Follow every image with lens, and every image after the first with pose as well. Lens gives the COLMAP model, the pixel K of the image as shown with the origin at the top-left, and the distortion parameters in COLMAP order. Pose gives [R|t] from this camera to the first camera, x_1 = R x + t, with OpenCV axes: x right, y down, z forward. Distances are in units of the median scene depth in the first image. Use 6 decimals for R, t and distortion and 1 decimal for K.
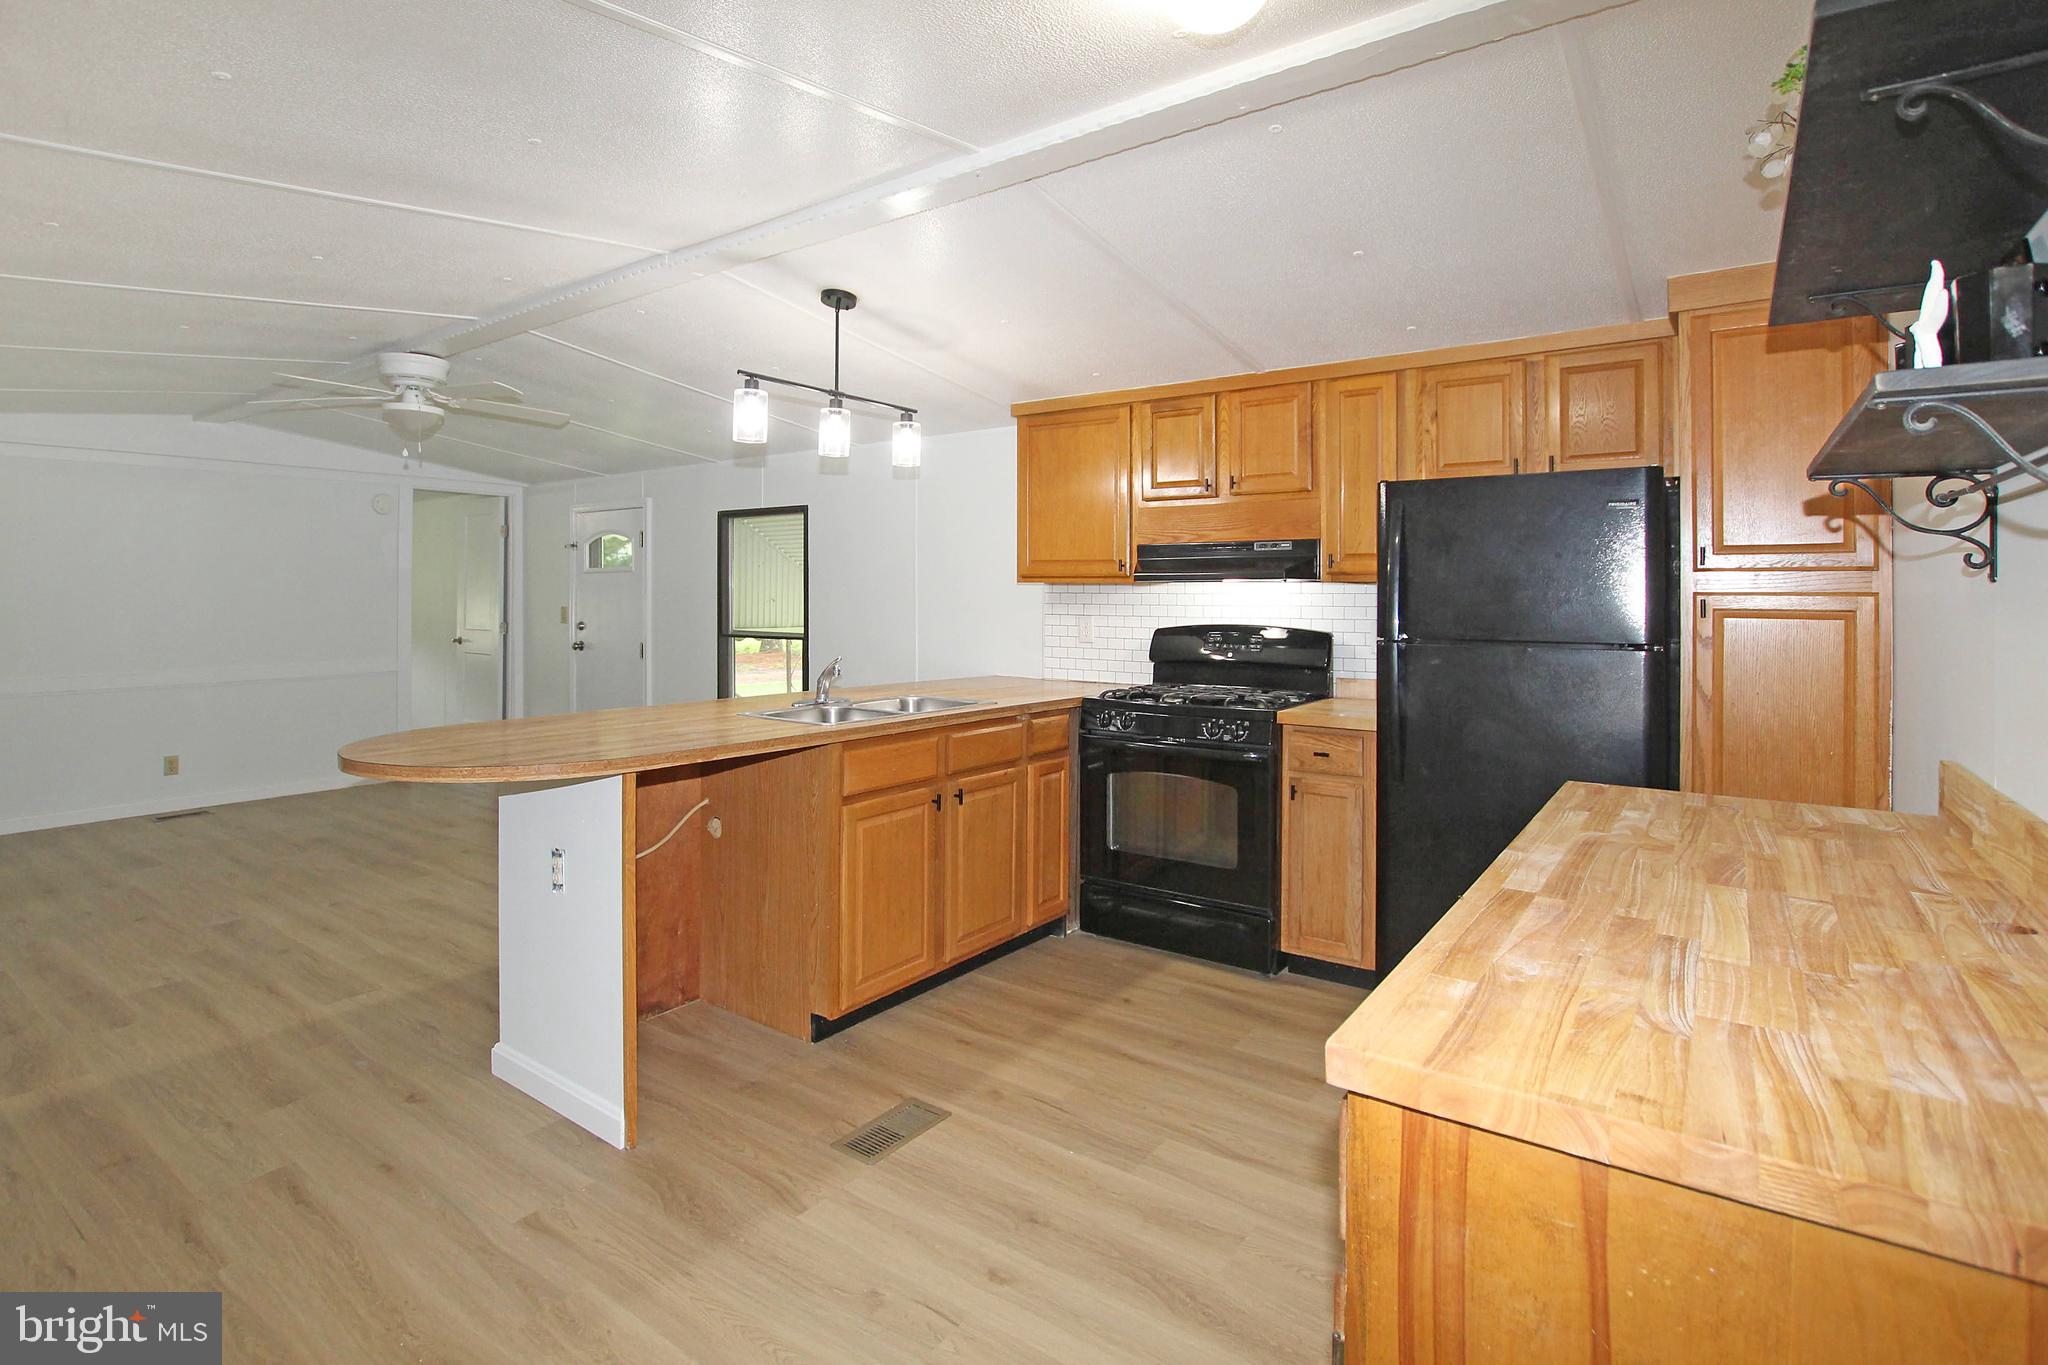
lens RADIAL K [[1008.6, 0, 1017.6], [0, 1008.6, 581.5], [0, 0, 1]] dist [0.000384, 0.000084]
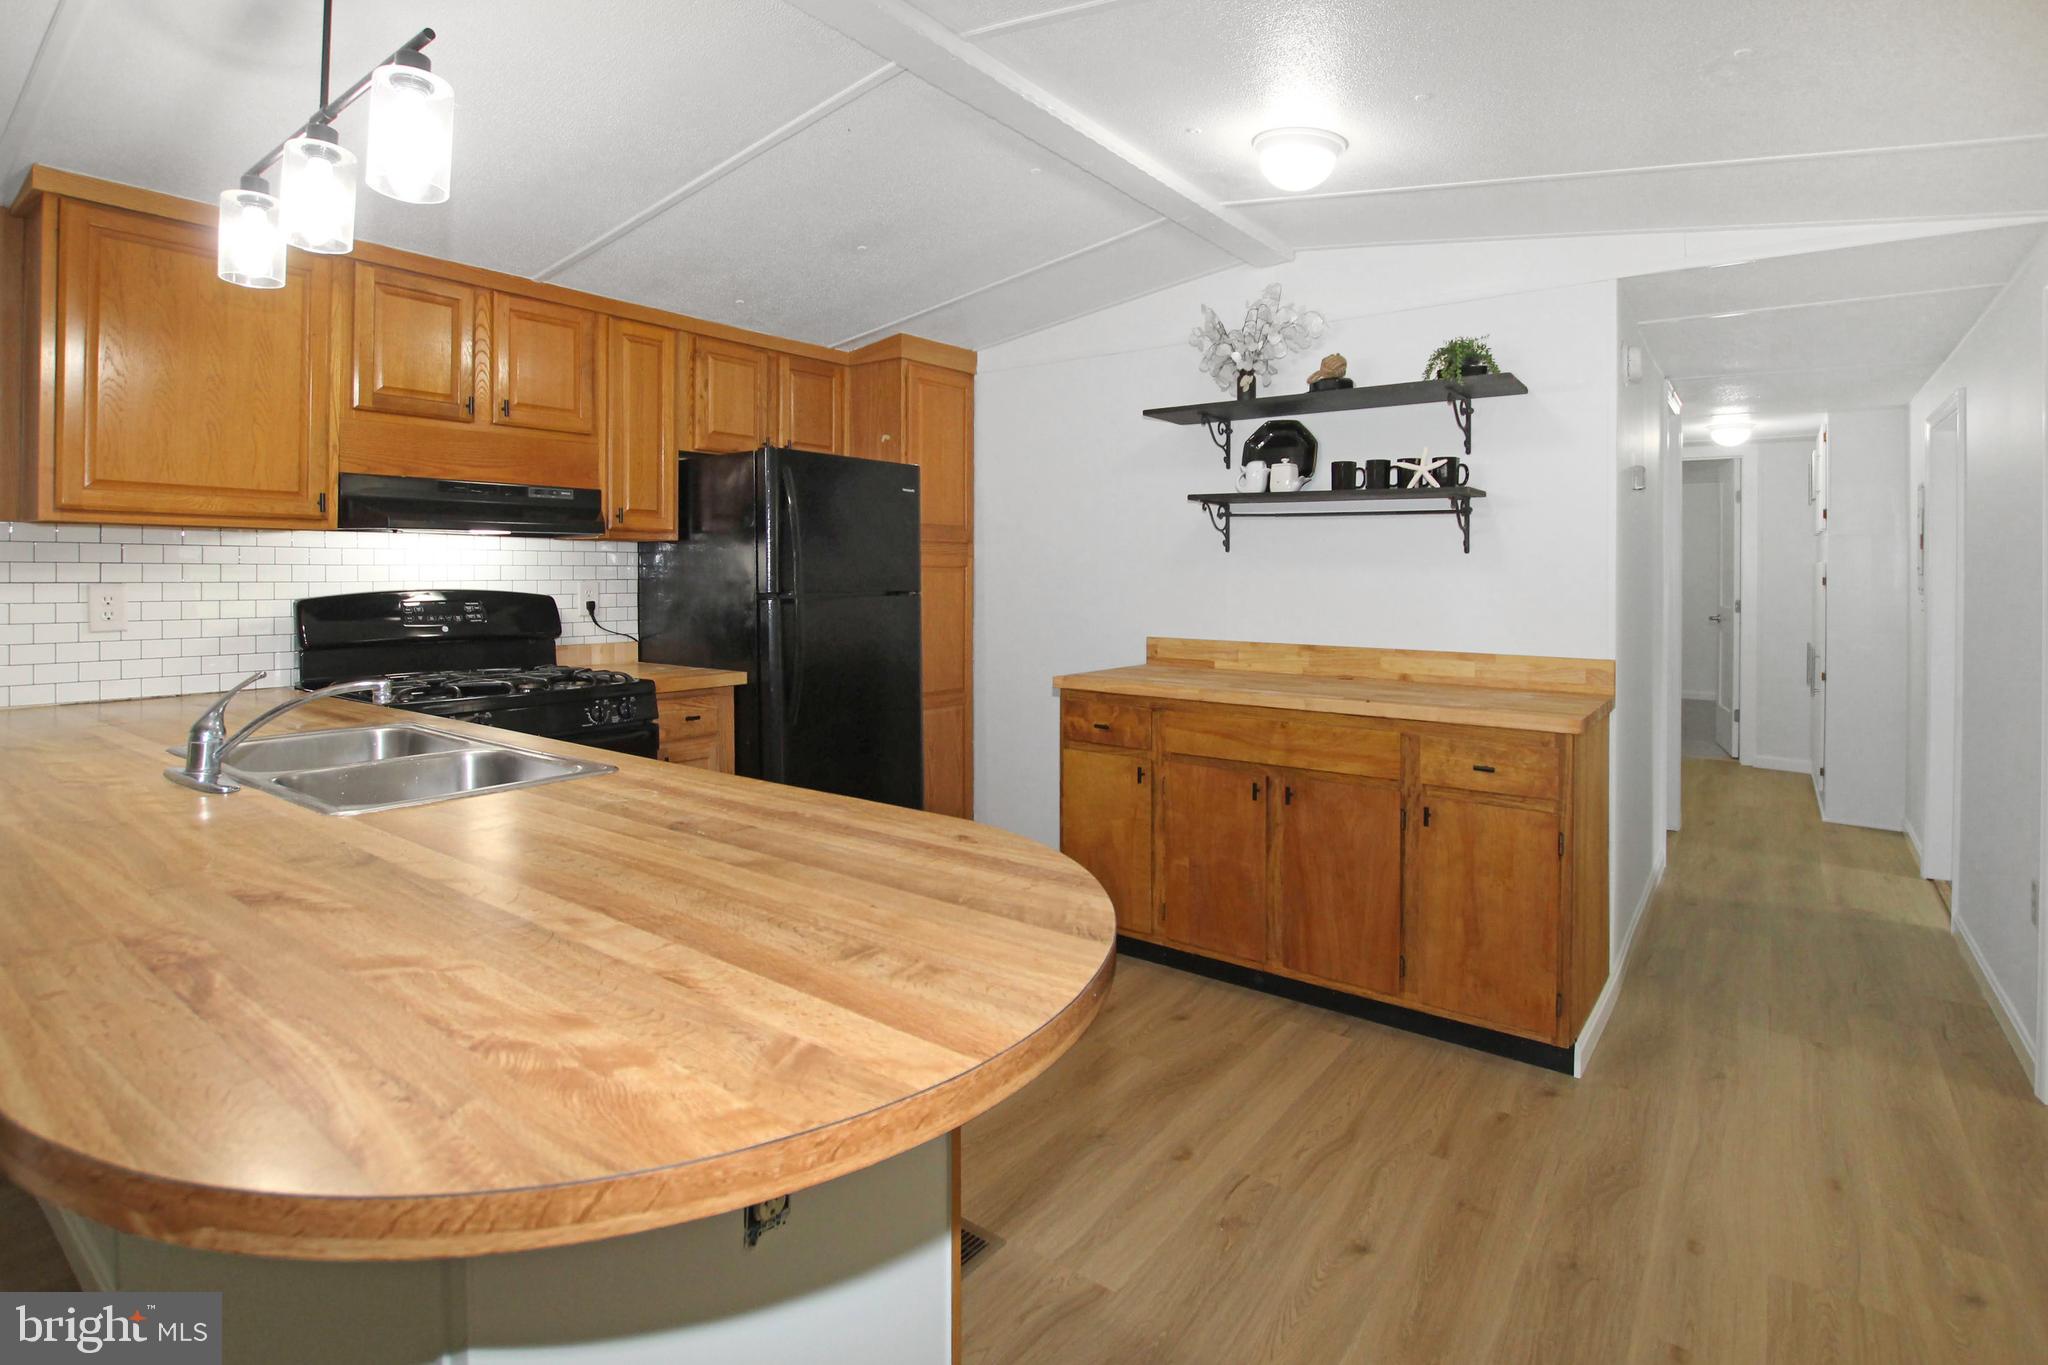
lens RADIAL K [[1008.6, 0, 1017.6], [0, 1008.6, 581.5], [0, 0, 1]] dist [0.000384, 0.000084]
pose [[0.024945, -0.019789, 0.999493, -0.570341], [-0.022532, 0.999539, 0.020352, 0.011915], [-0.999435, -0.023029, 0.024488, 0.582546]]
